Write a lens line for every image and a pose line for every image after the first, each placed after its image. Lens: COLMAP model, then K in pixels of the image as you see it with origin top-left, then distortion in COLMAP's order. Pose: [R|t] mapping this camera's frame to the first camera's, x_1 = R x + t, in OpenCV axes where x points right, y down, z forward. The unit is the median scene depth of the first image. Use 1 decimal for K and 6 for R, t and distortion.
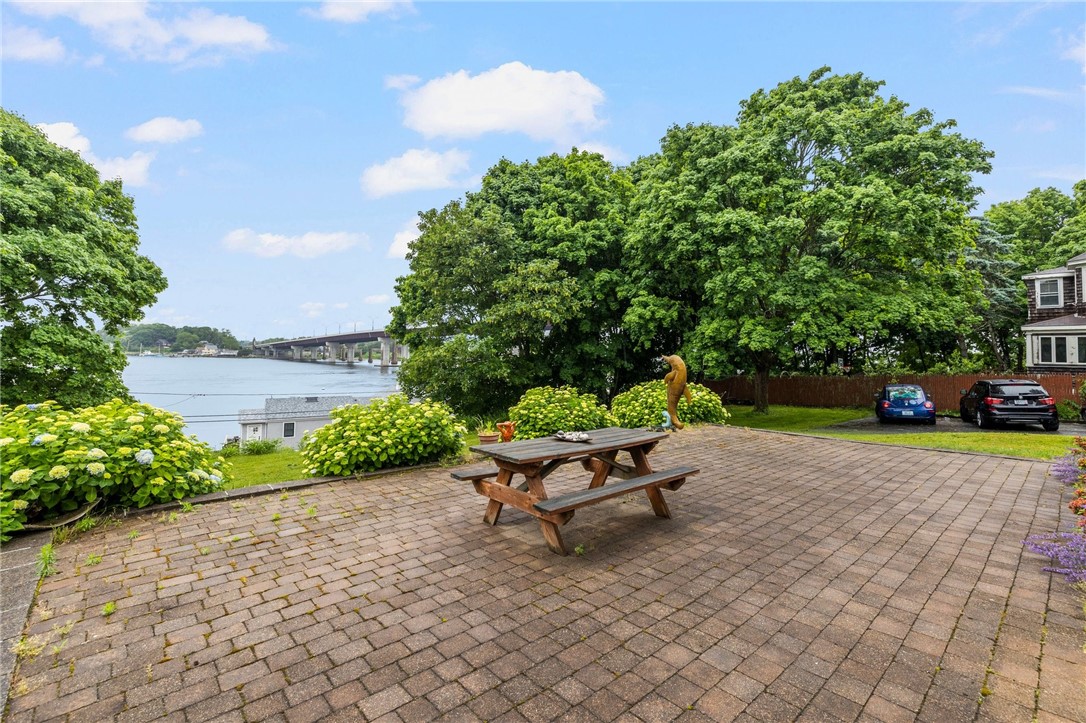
lens RADIAL K [[466.5, 0, 535.7], [0, 466.5, 336.4], [0, 0, 1]] dist [0.000547, -0.000443]
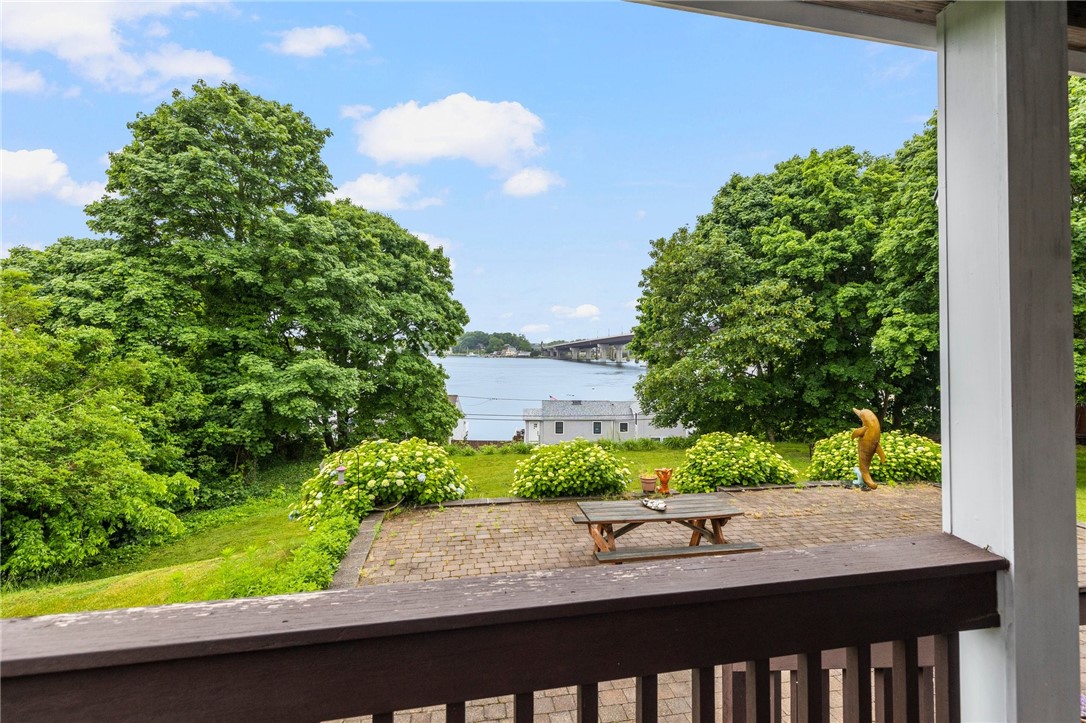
lens RADIAL K [[466.5, 0, 551.8], [0, 466.5, 339.1], [0, 0, 1]] dist [0.000547, -0.000443]
pose [[0.866476, -0.020144, -0.498813, 0.104457], [0.022812, 0.999740, -0.000748, -0.054631], [0.498698, -0.010731, 0.866709, -0.061568]]
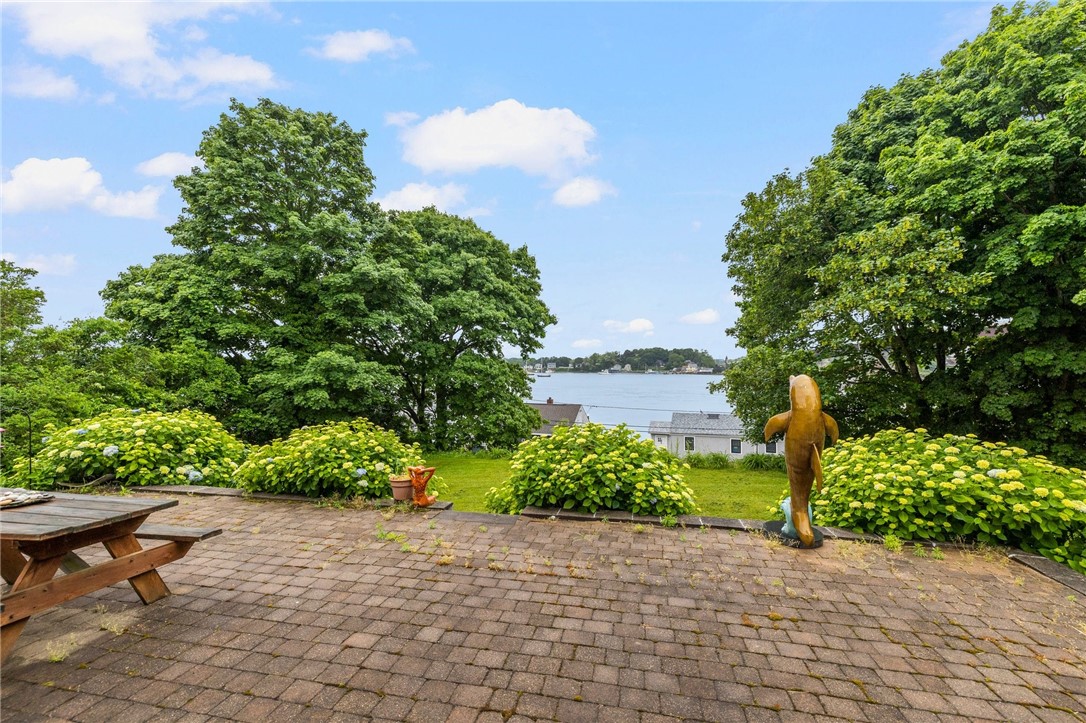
lens RADIAL K [[466.5, 0, 541.0], [0, 466.5, 363.1], [0, 0, 1]] dist [0.000547, -0.000443]
pose [[0.602848, -0.023041, -0.797524, 0.232644], [0.040400, 0.999182, 0.001670, 0.006467], [0.796833, -0.033227, 0.603285, 0.244575]]
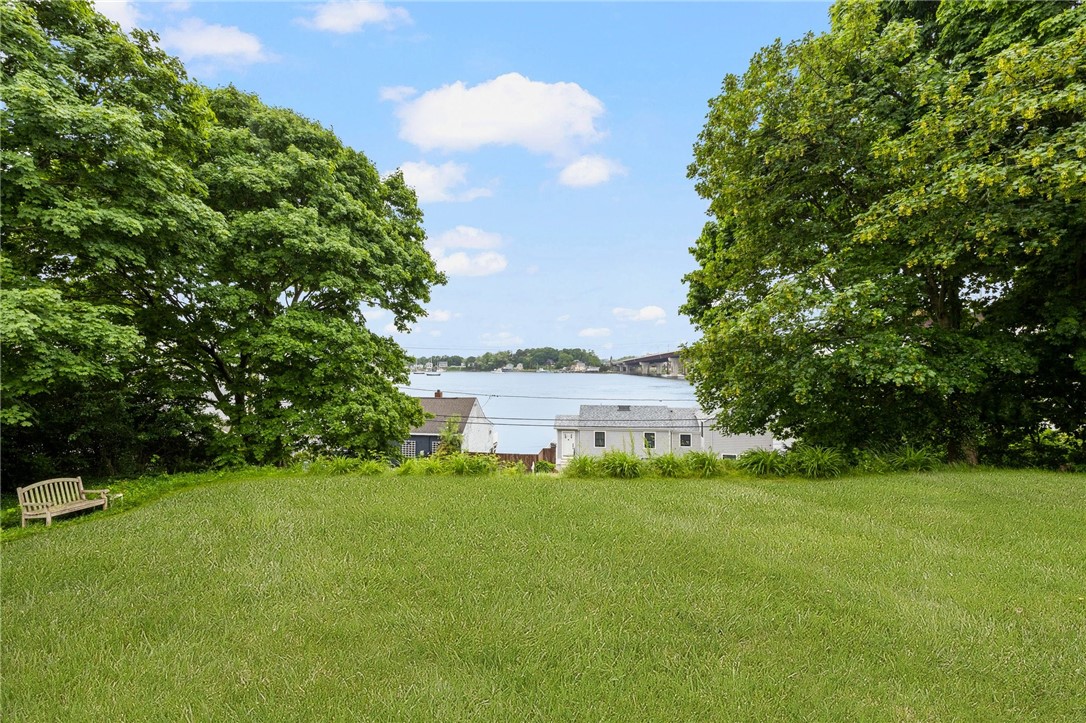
lens RADIAL K [[466.5, 0, 548.5], [0, 466.5, 362.4], [0, 0, 1]] dist [0.000547, -0.000443]
pose [[0.778434, -0.020024, -0.627407, -0.057463], [0.034595, 0.999341, 0.011028, 0.070165], [0.626773, -0.030289, 0.778613, 0.484926]]
